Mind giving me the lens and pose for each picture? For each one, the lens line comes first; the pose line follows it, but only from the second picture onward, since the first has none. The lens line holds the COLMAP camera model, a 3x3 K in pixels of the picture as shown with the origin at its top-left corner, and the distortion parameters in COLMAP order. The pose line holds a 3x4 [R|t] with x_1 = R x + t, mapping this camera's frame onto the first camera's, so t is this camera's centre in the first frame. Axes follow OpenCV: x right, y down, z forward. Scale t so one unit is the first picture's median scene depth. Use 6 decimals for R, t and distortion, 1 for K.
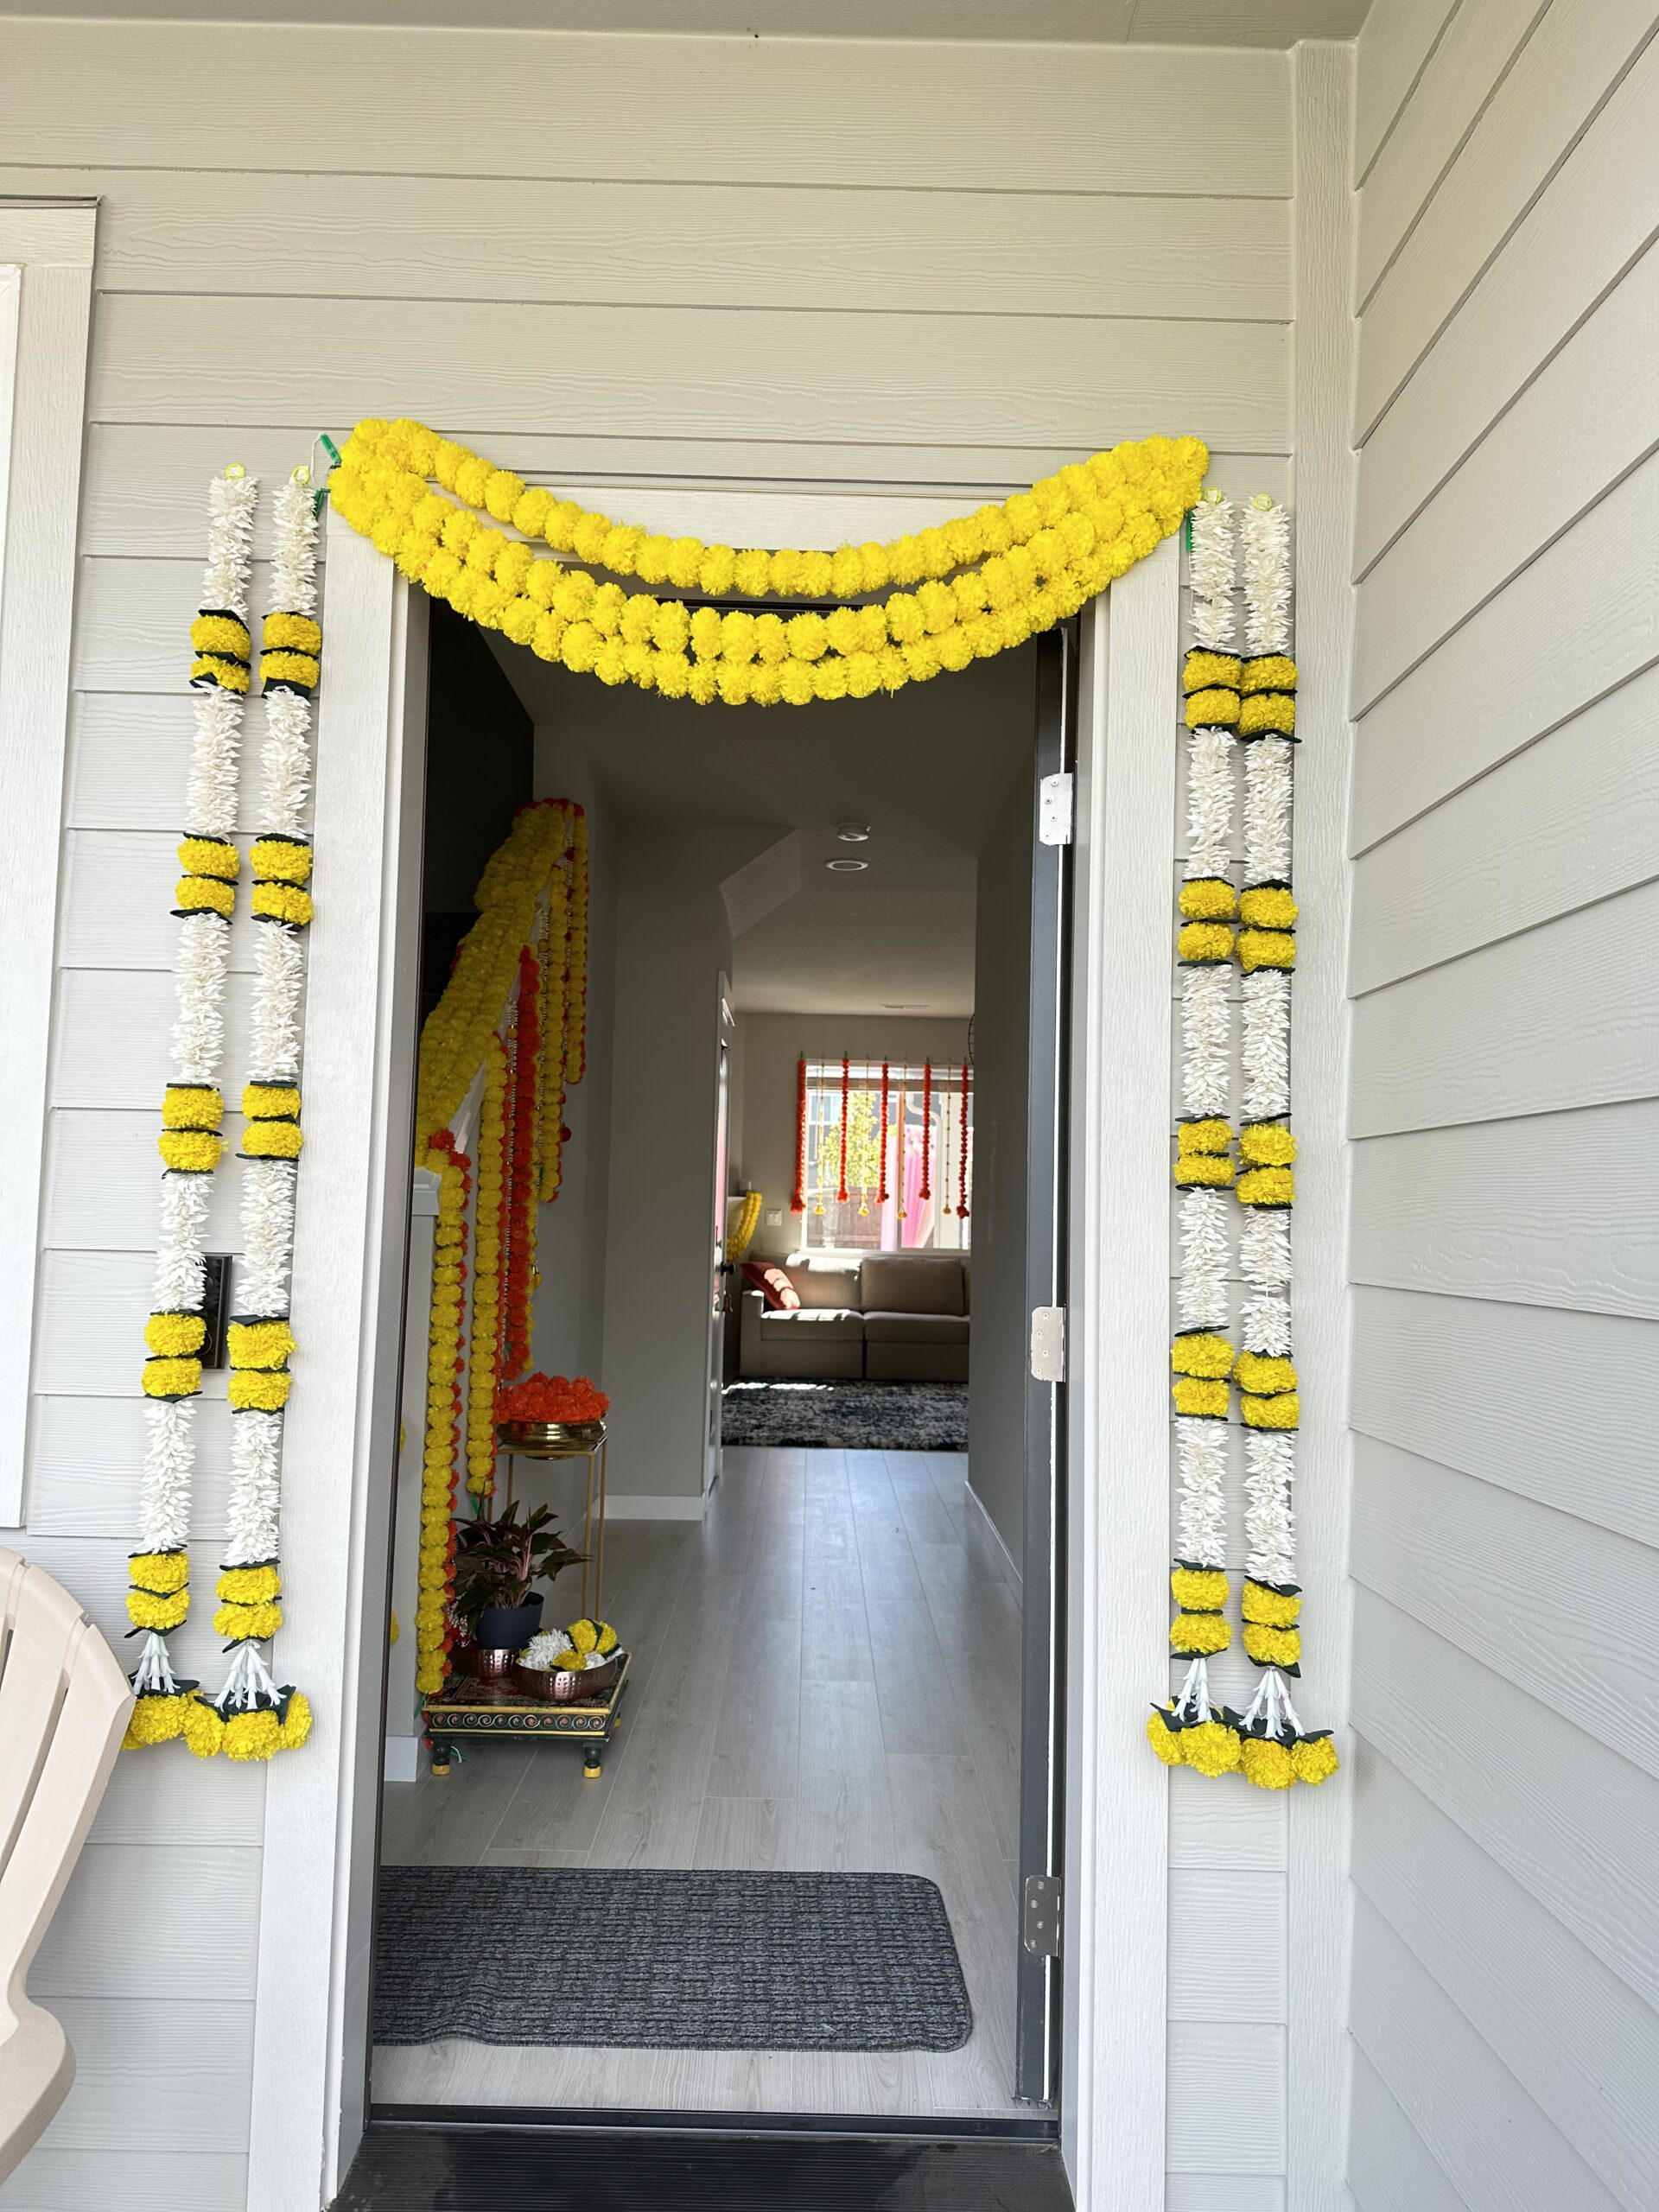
lens RADIAL K [[1549.6, 0, 830.3], [0, 1549.6, 1105.6], [0, 0, 1]] dist [0.020123, -0.023388]
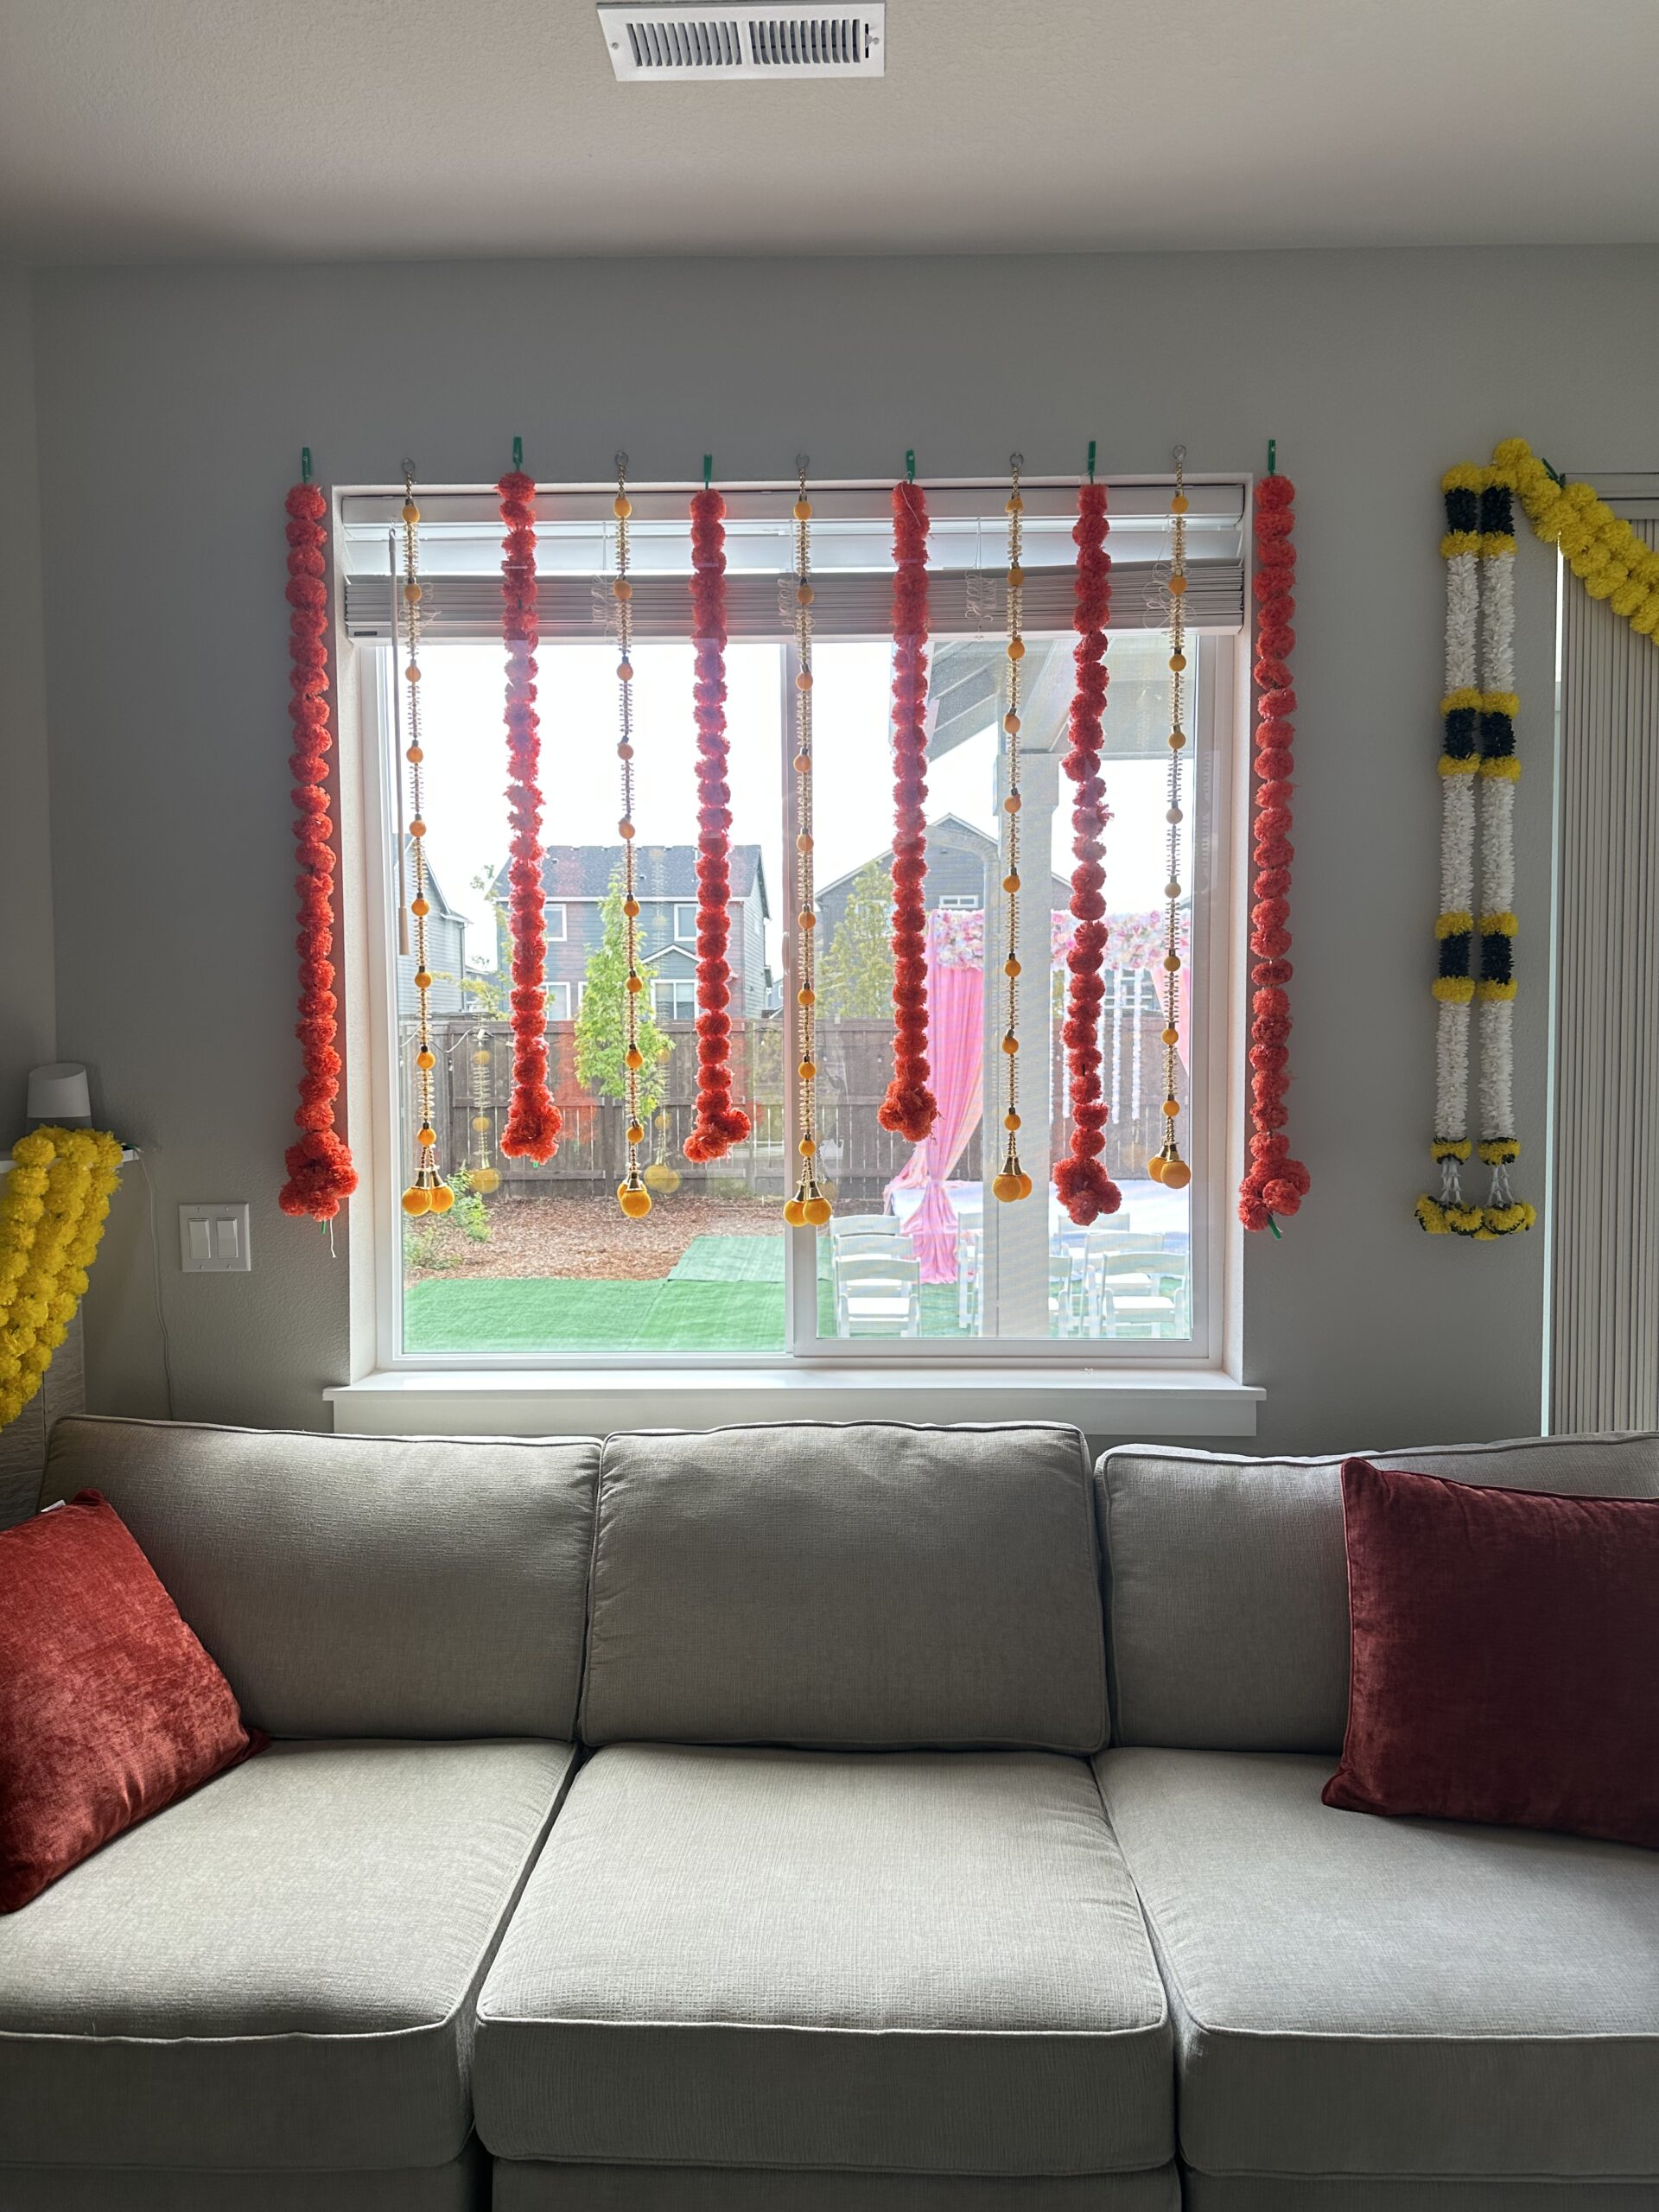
lens RADIAL K [[1549.6, 0, 827.2], [0, 1549.6, 1119.3], [0, 0, 1]] dist [0.020123, -0.023388]
pose [[0.999020, -0.025642, -0.036065, 0.057308], [0.029189, 0.994403, 0.101540, 0.035624], [0.033260, -0.102493, 0.994178, 0.783407]]
